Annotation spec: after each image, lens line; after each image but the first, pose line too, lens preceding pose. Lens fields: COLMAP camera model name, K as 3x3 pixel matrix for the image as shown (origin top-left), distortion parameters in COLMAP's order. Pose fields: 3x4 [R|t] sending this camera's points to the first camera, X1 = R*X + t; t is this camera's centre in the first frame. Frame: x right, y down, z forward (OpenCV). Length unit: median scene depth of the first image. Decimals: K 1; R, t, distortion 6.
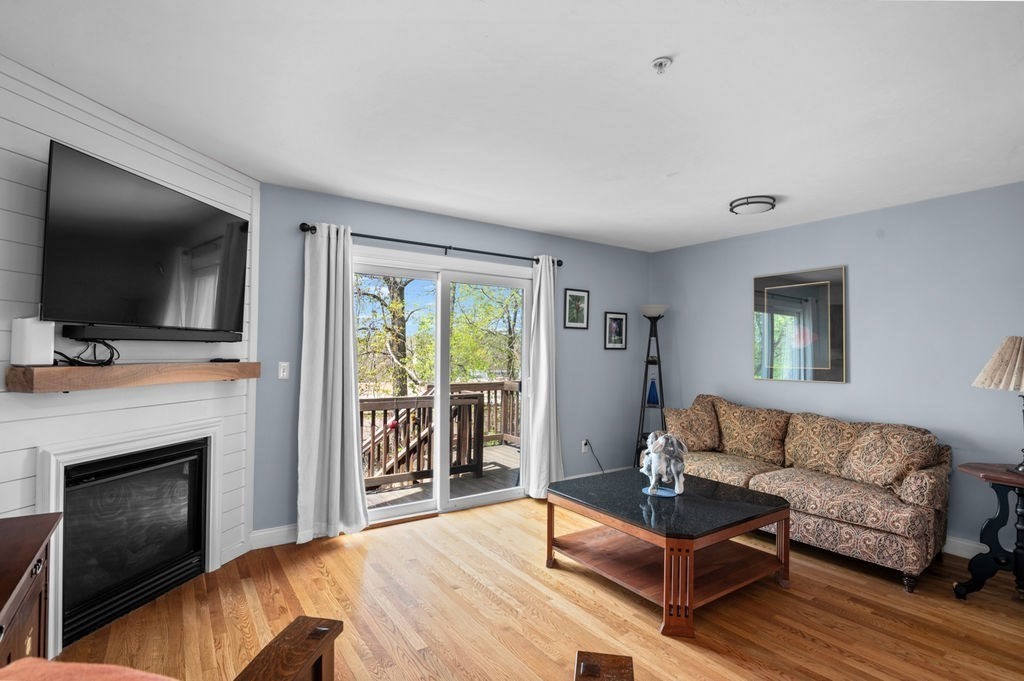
lens RADIAL K [[505.1, 0, 512.0], [0, 505.1, 349.3], [0, 0, 1]] dist [-0.001778, -0.000478]
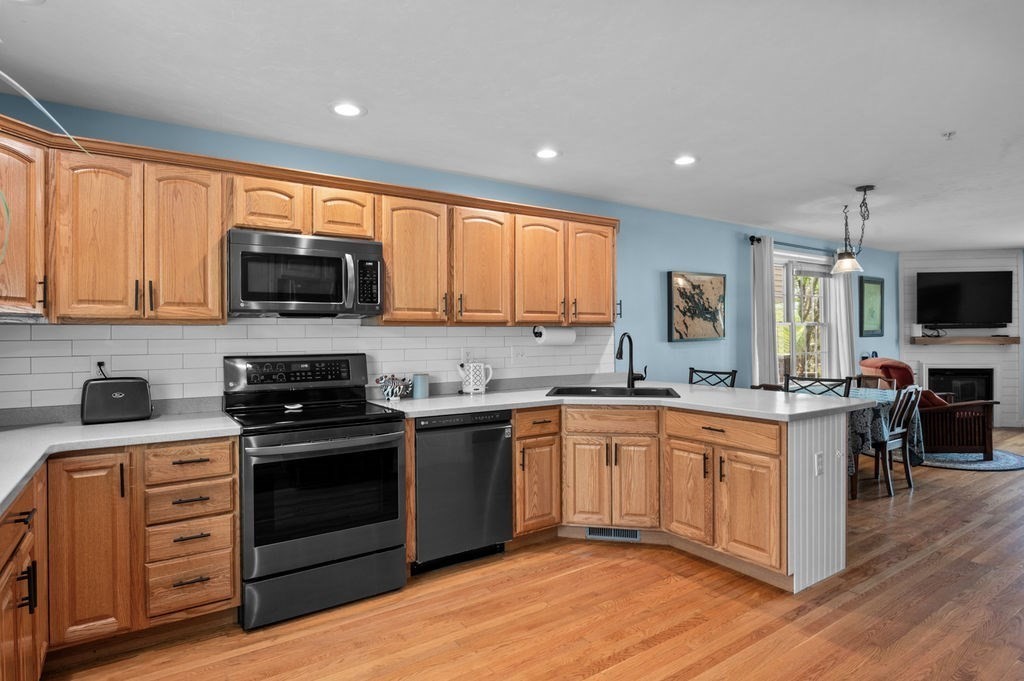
lens RADIAL K [[546.7, 0, 509.7], [0, 546.7, 336.8], [0, 0, 1]] dist [-0.017620, -0.000694]
pose [[-0.009427, -0.010216, -0.999903, 1.932627], [0.013565, 0.999854, -0.010343, 0.022139], [0.999864, -0.013661, -0.009287, -1.222850]]
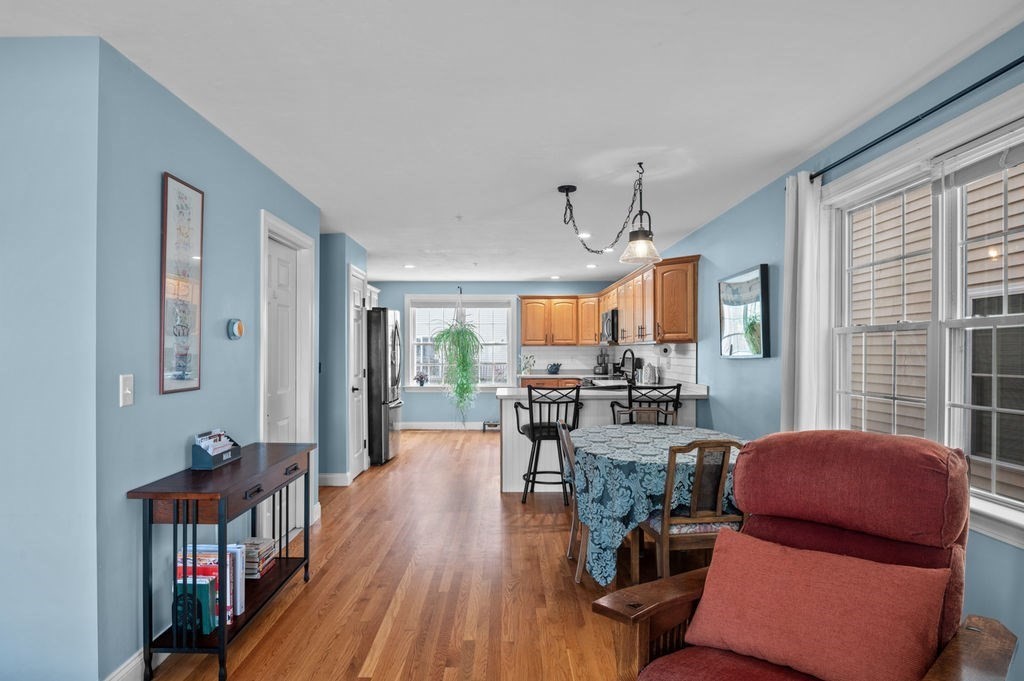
lens RADIAL K [[589.3, 0, 507.1], [0, 589.3, 351.9], [0, 0, 1]] dist [-0.004212, -0.000421]
pose [[-0.829621, -0.015011, 0.558126, -0.145937], [-0.014868, 0.999878, 0.004792, 0.010418], [-0.558129, -0.004322, -0.829743, 0.920658]]
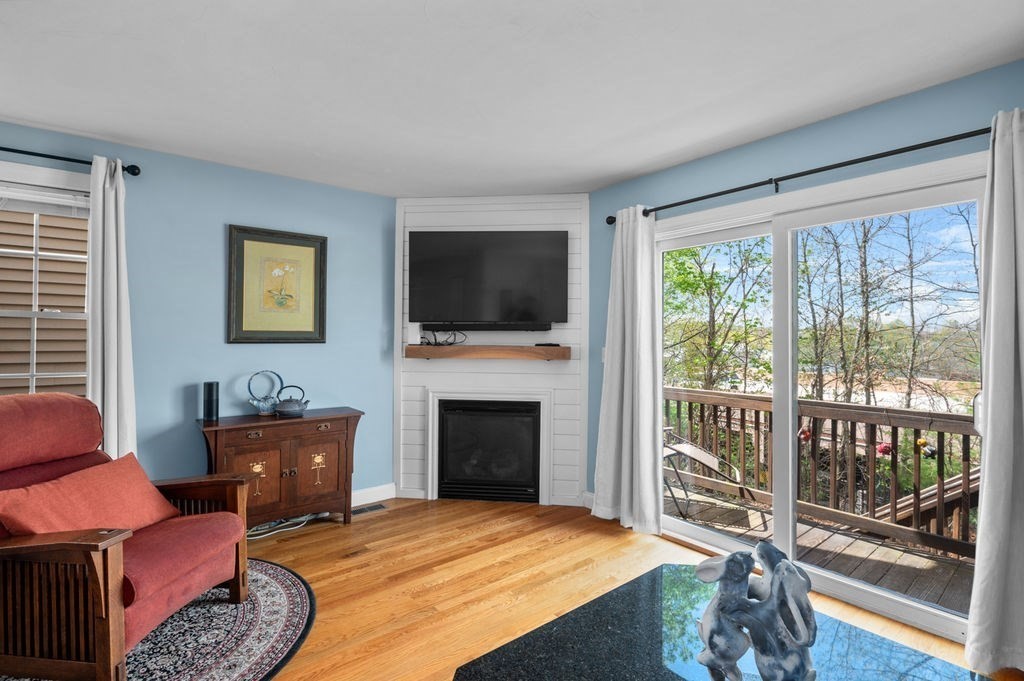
lens RADIAL K [[475.8, 0, 508.1], [0, 475.8, 336.6], [0, 0, 1]] dist [-0.004387, -0.001212]
pose [[0.070690, -0.018639, -0.997324, 0.657569], [0.001697, 0.999826, -0.018566, 0.023982], [0.997497, -0.000380, 0.070710, 0.836700]]
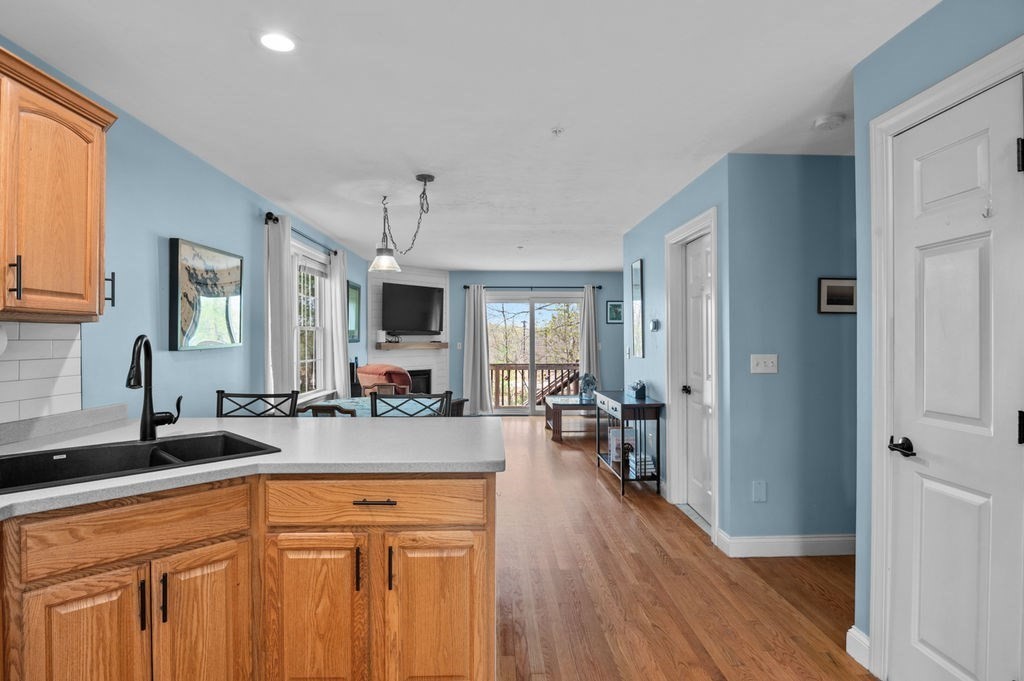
lens RADIAL K [[538.5, 0, 510.6], [0, 538.5, 336.5], [0, 0, 1]] dist [-0.028148, -0.001063]
pose [[0.845682, -0.014712, -0.533485, 1.353005], [0.014268, 0.999886, -0.004956, 0.014051], [0.533497, -0.003420, 0.845795, -1.266184]]
